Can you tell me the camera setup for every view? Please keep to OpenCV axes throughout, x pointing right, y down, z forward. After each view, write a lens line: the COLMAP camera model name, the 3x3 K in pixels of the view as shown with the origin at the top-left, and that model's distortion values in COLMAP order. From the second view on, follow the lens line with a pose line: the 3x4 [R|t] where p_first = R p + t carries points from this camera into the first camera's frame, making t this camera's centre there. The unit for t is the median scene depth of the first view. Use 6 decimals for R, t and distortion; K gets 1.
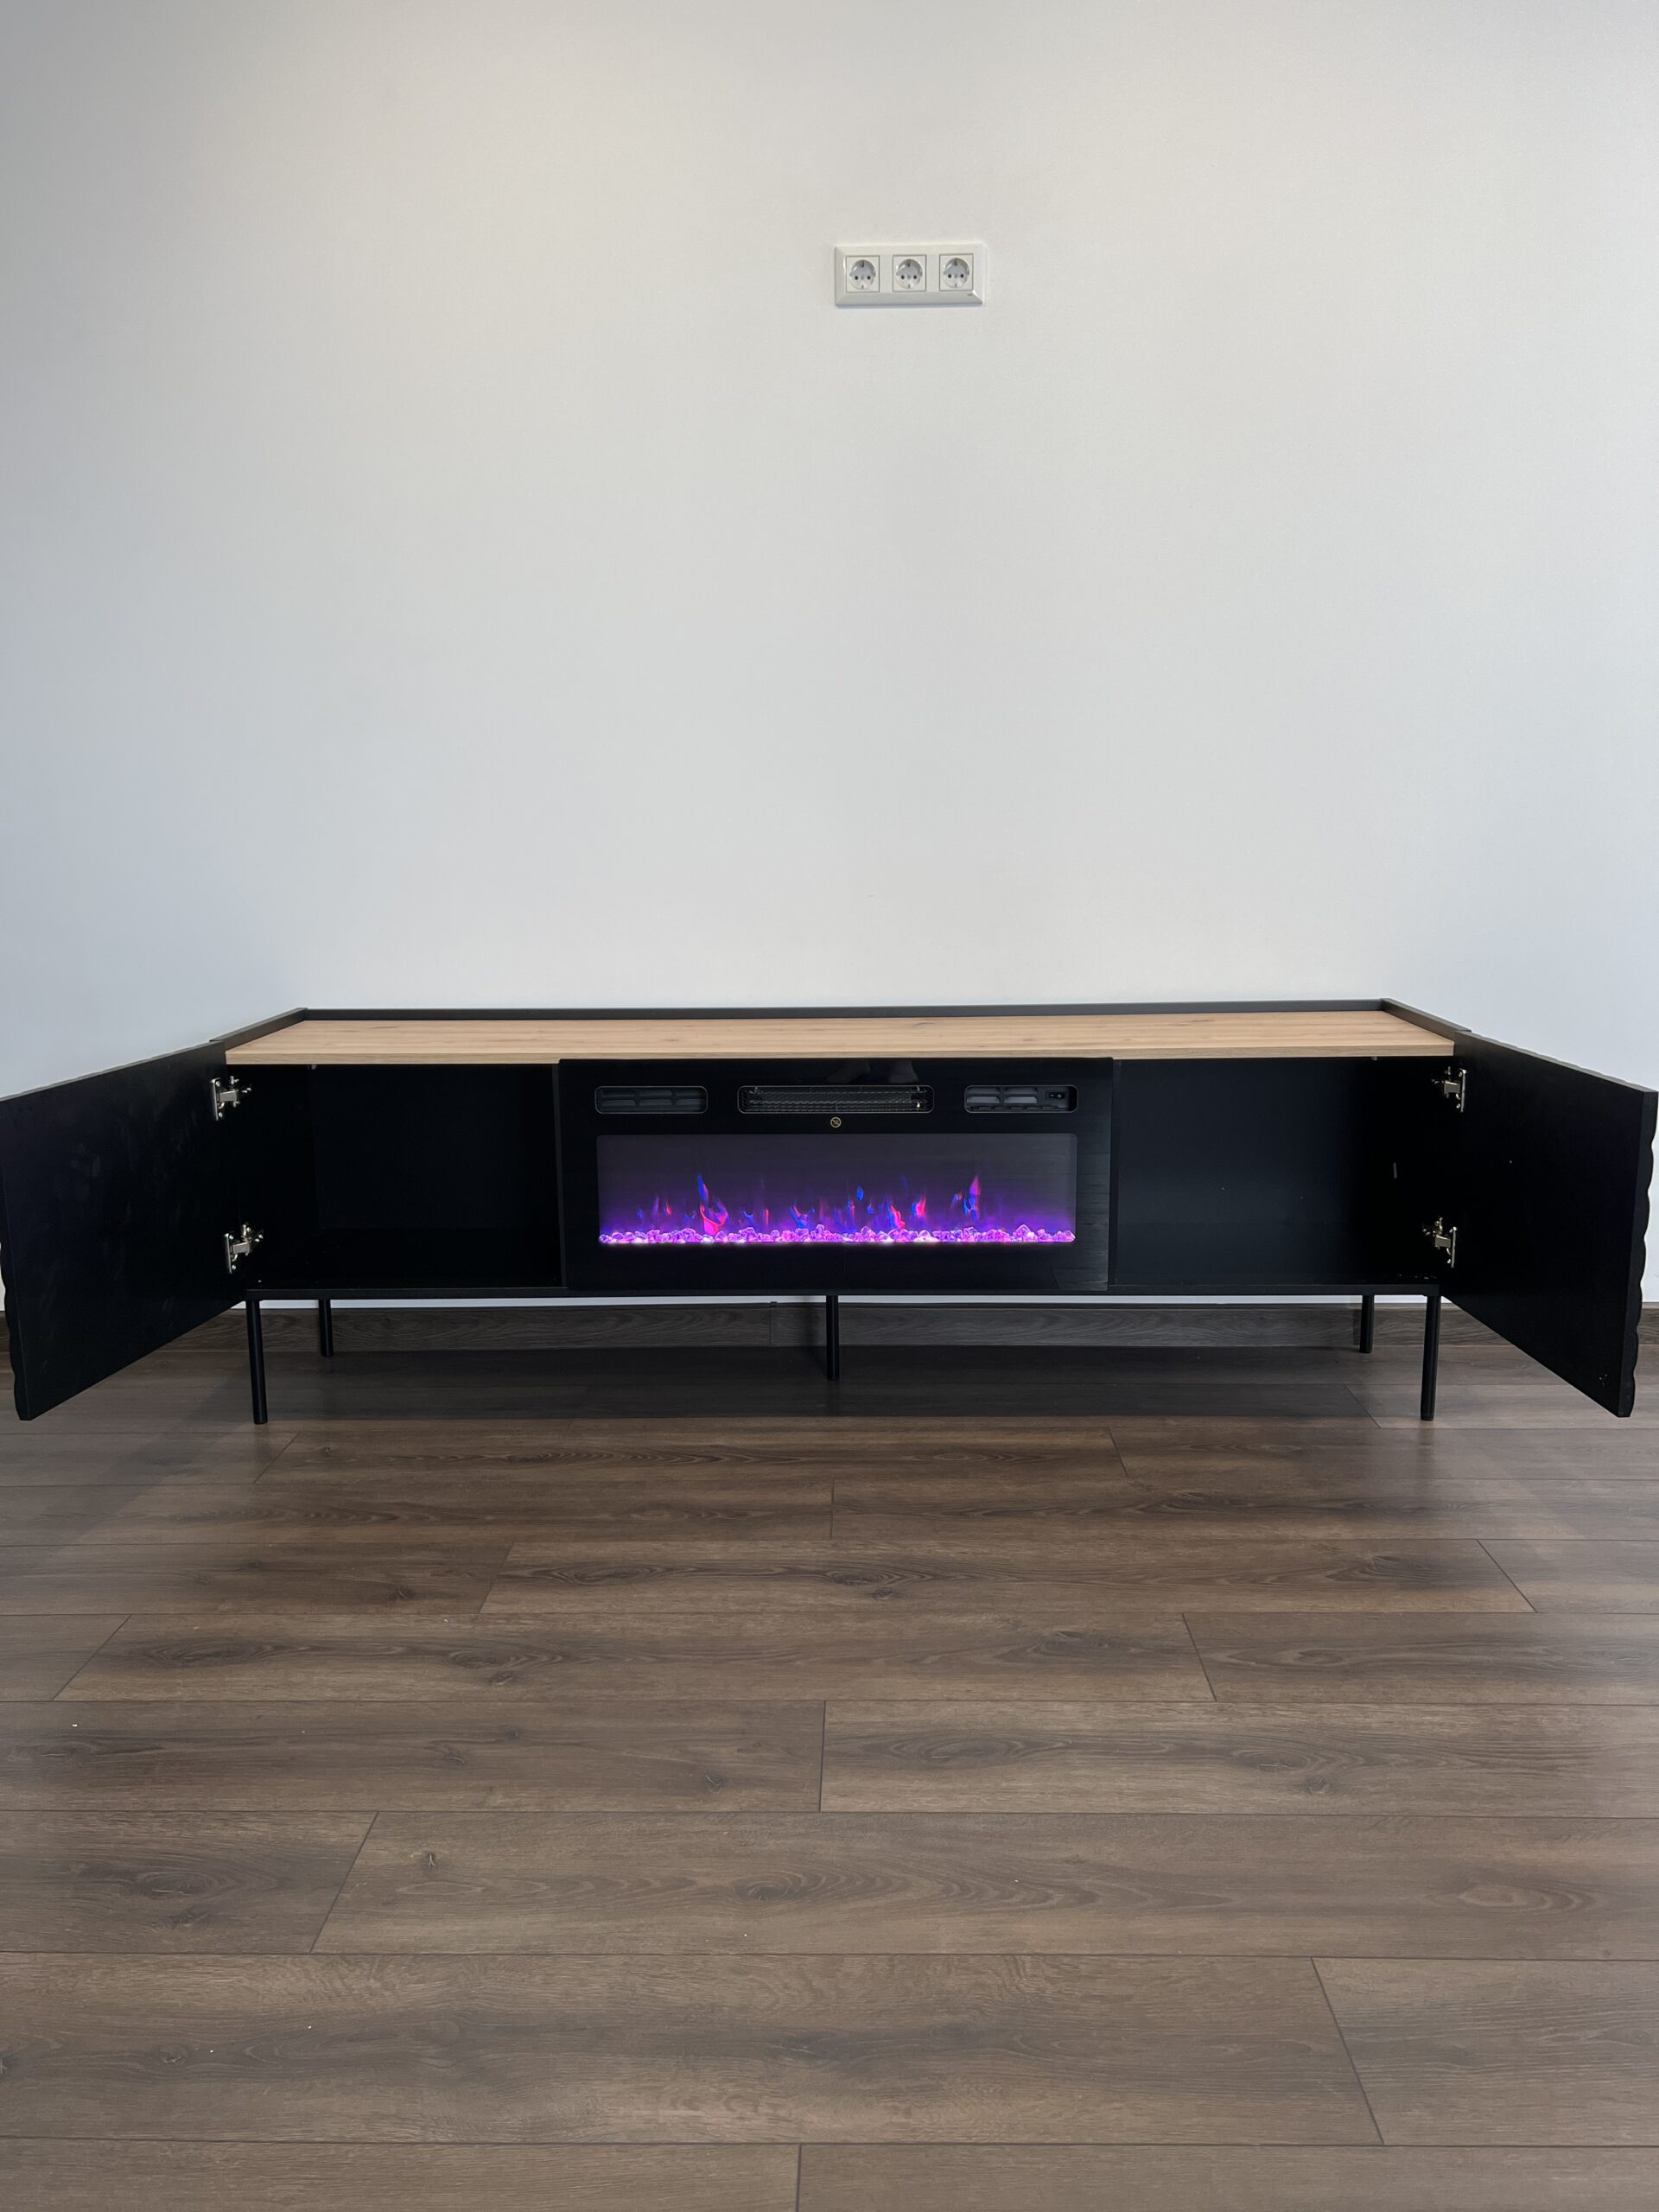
lens RADIAL K [[1657.5, 0, 834.6], [0, 1657.5, 1110.4], [0, 0, 1]] dist [0.062216, -0.068795]
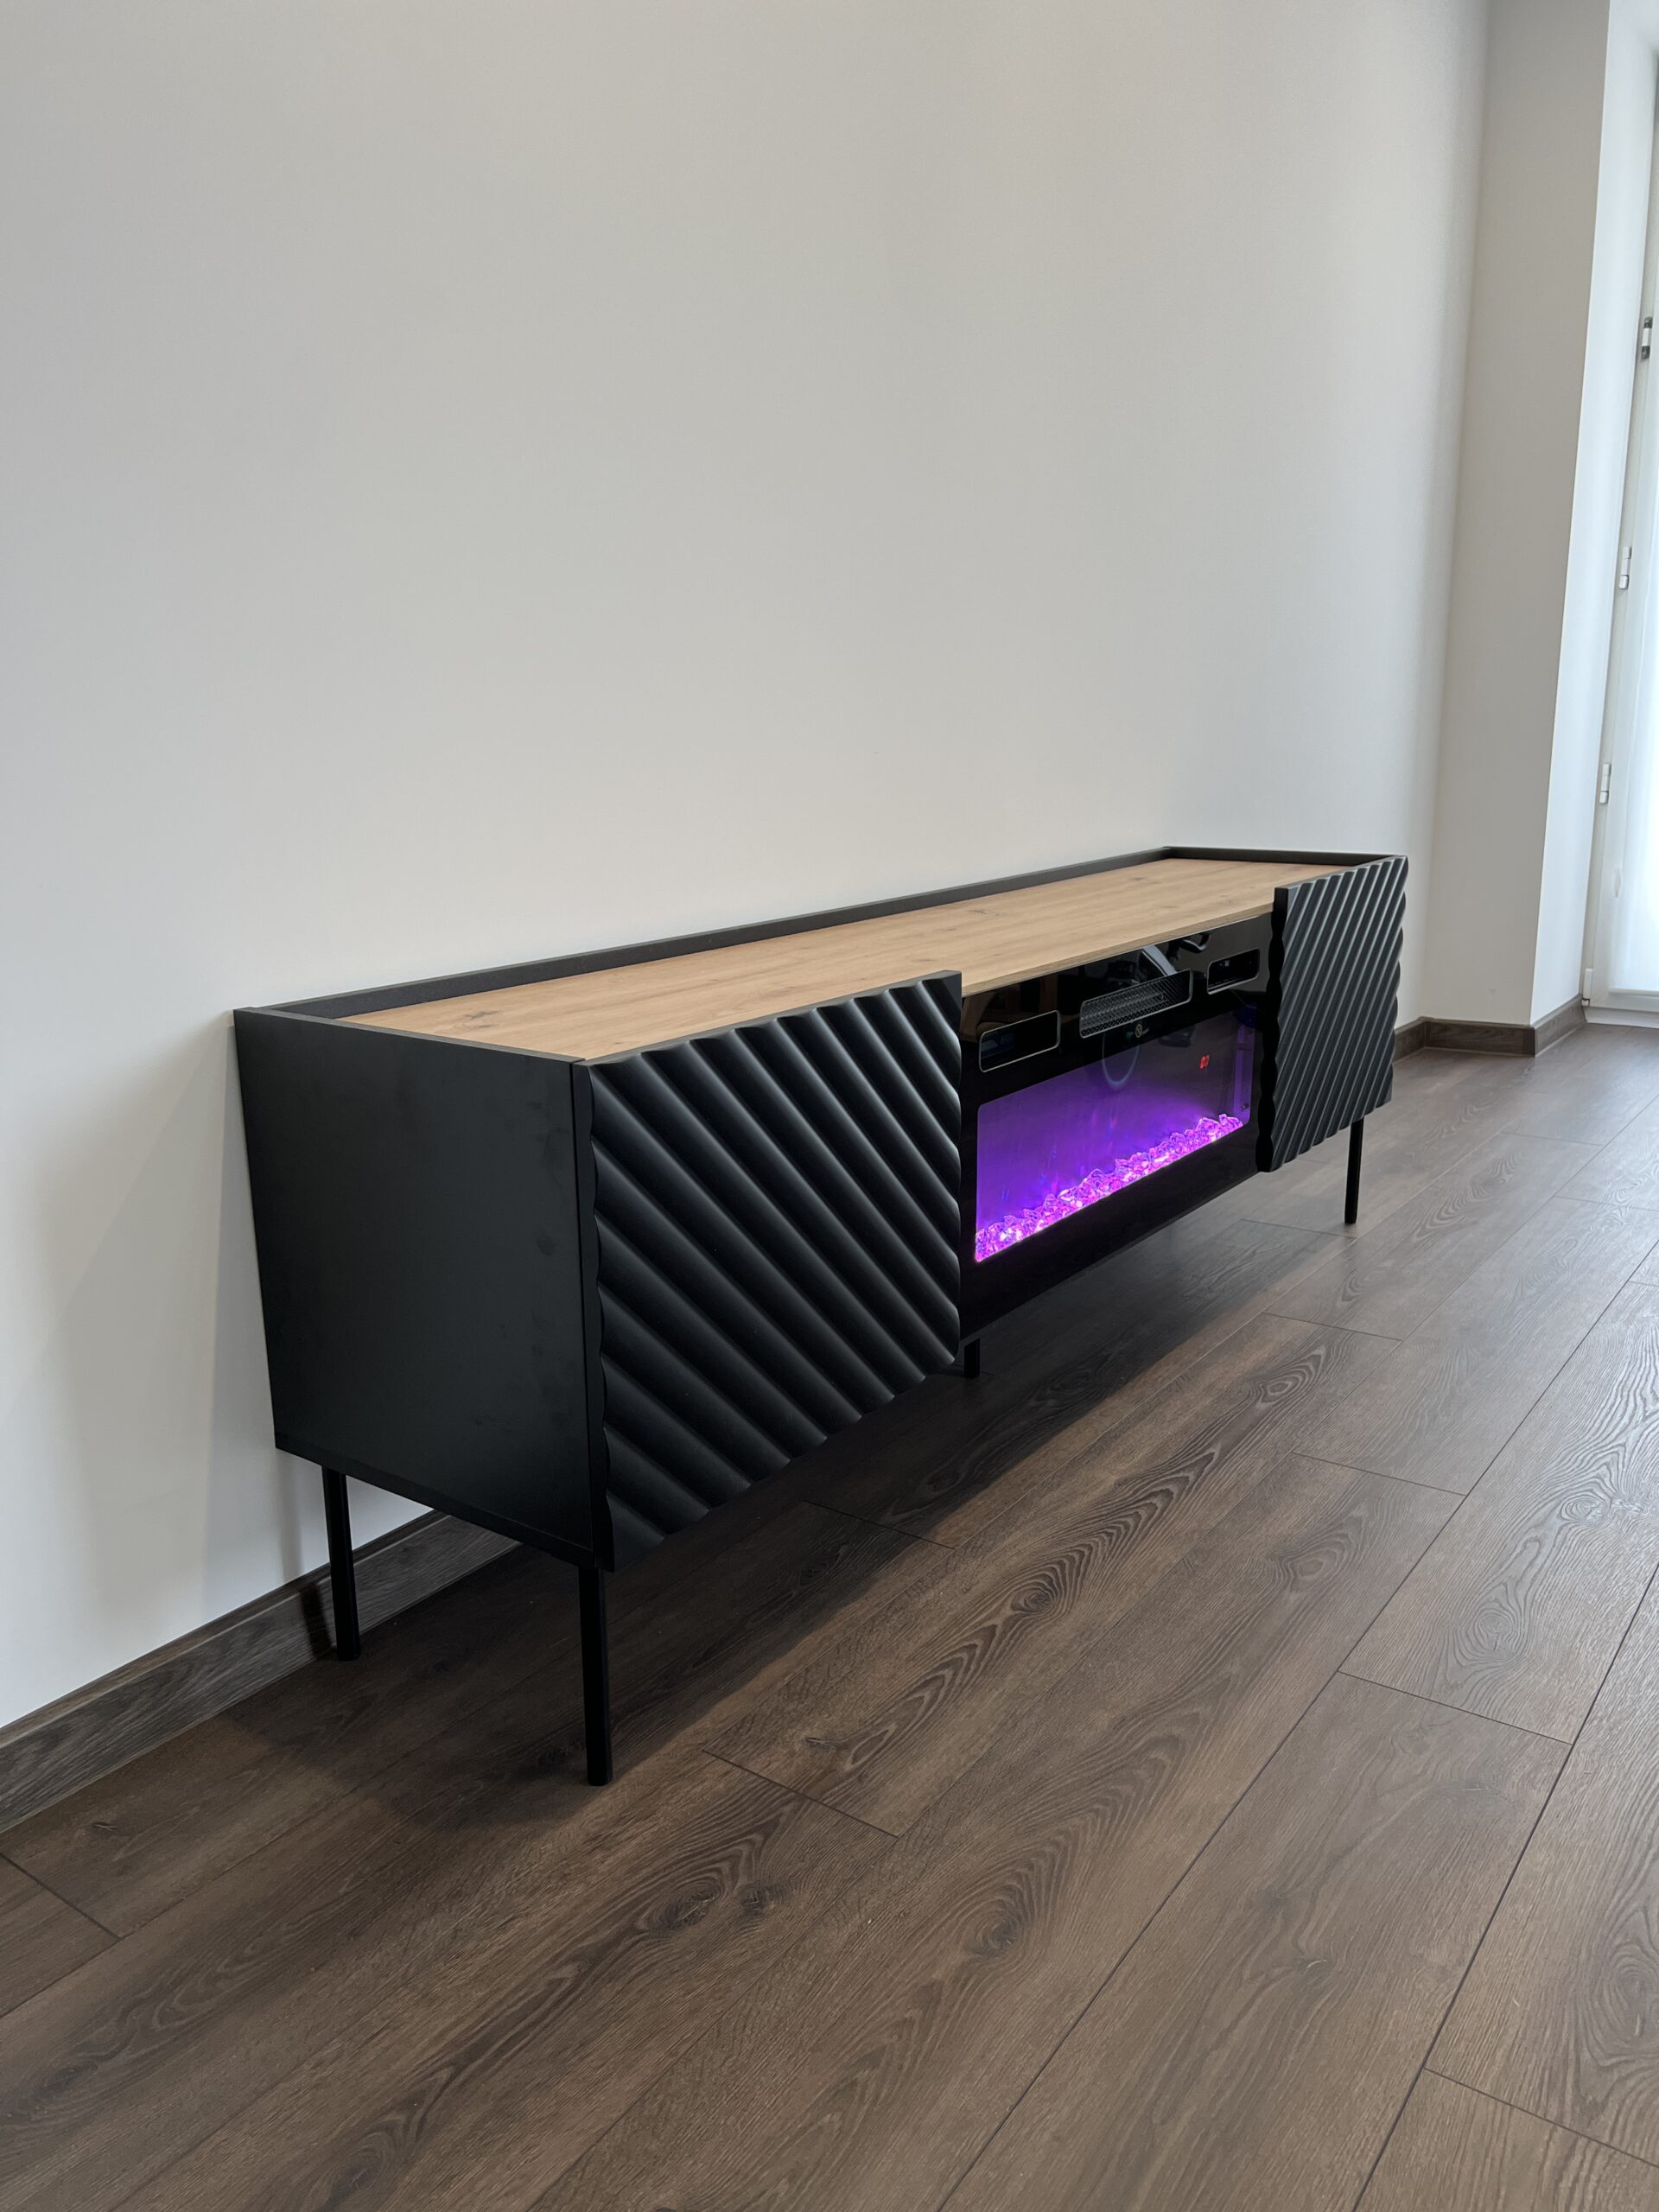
lens RADIAL K [[1676.3, 0, 824.1], [0, 1676.3, 1102.4], [0, 0, 1]] dist [0.002177, 0.000532]
pose [[0.566363, -0.185493, 0.803010, -0.822618], [0.152485, 0.981105, 0.119085, -0.086568], [-0.809927, 0.055001, 0.583947, 0.750817]]
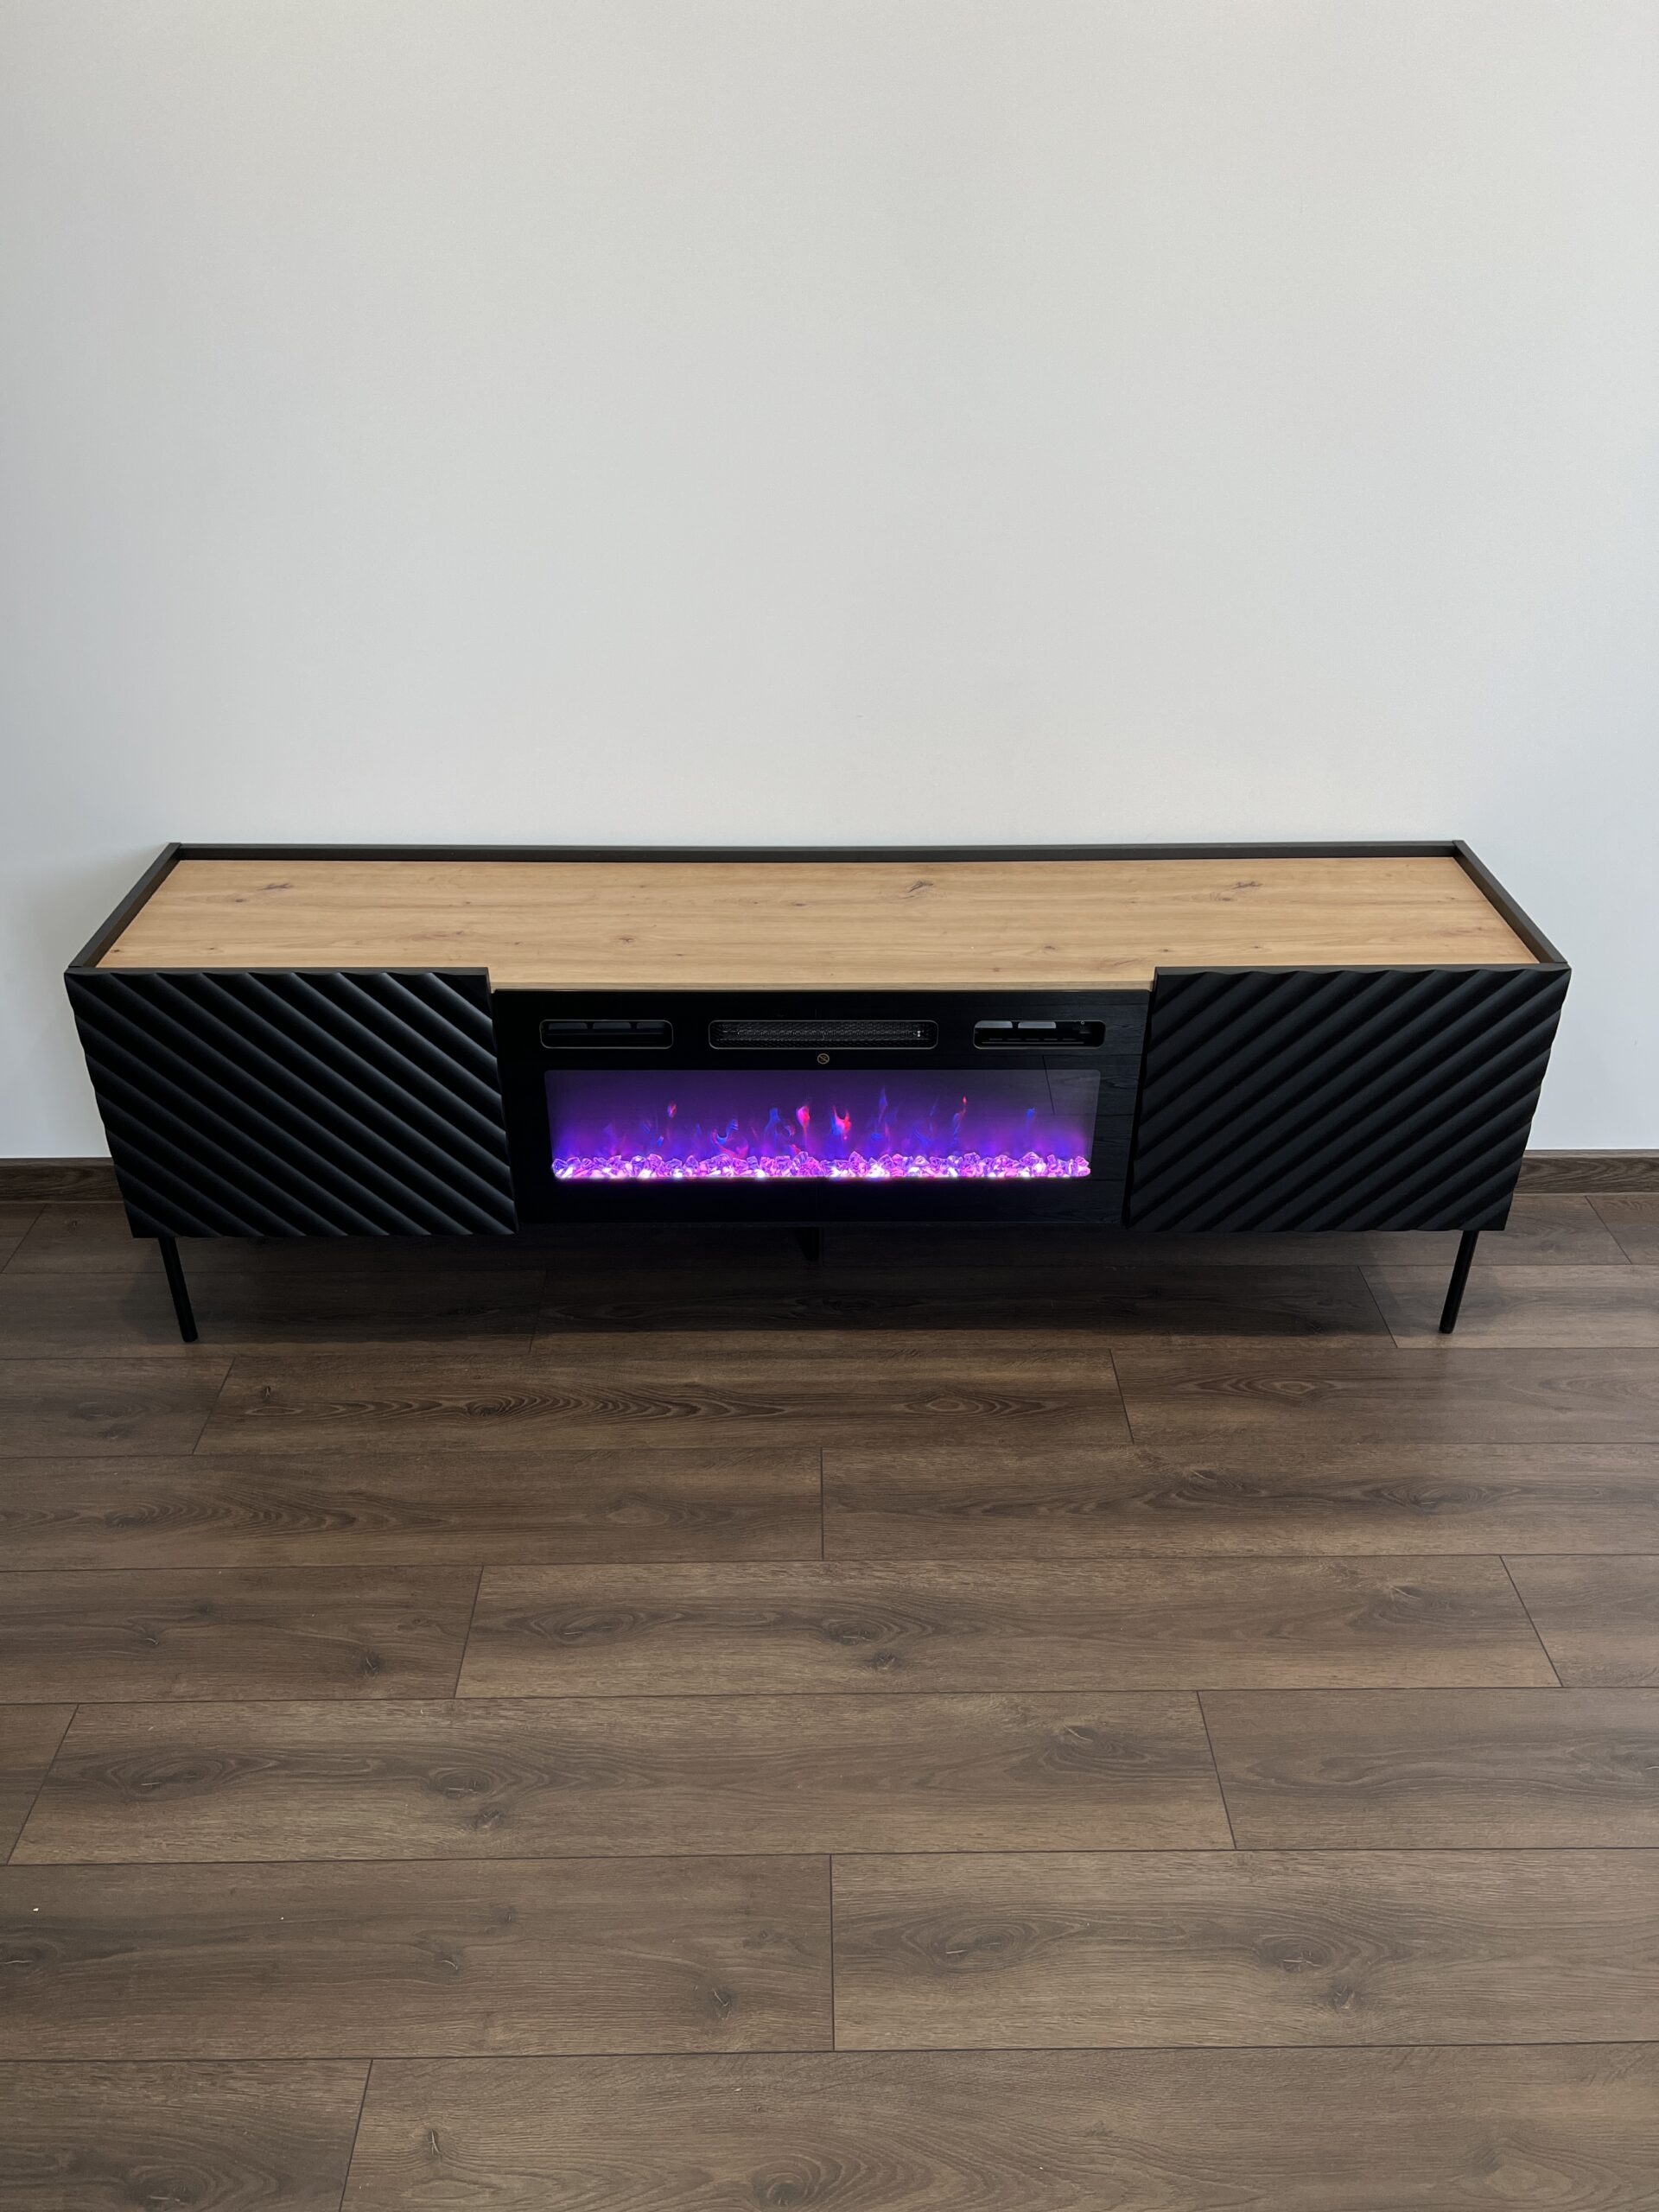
lens RADIAL K [[1657.5, 0, 834.6], [0, 1657.5, 1110.4], [0, 0, 1]] dist [0.062216, -0.068795]
pose [[0.999181, -0.006478, 0.039938, -0.031671], [-0.008340, 0.932921, 0.359985, -0.315669], [-0.039591, -0.360024, 0.932103, 0.211749]]
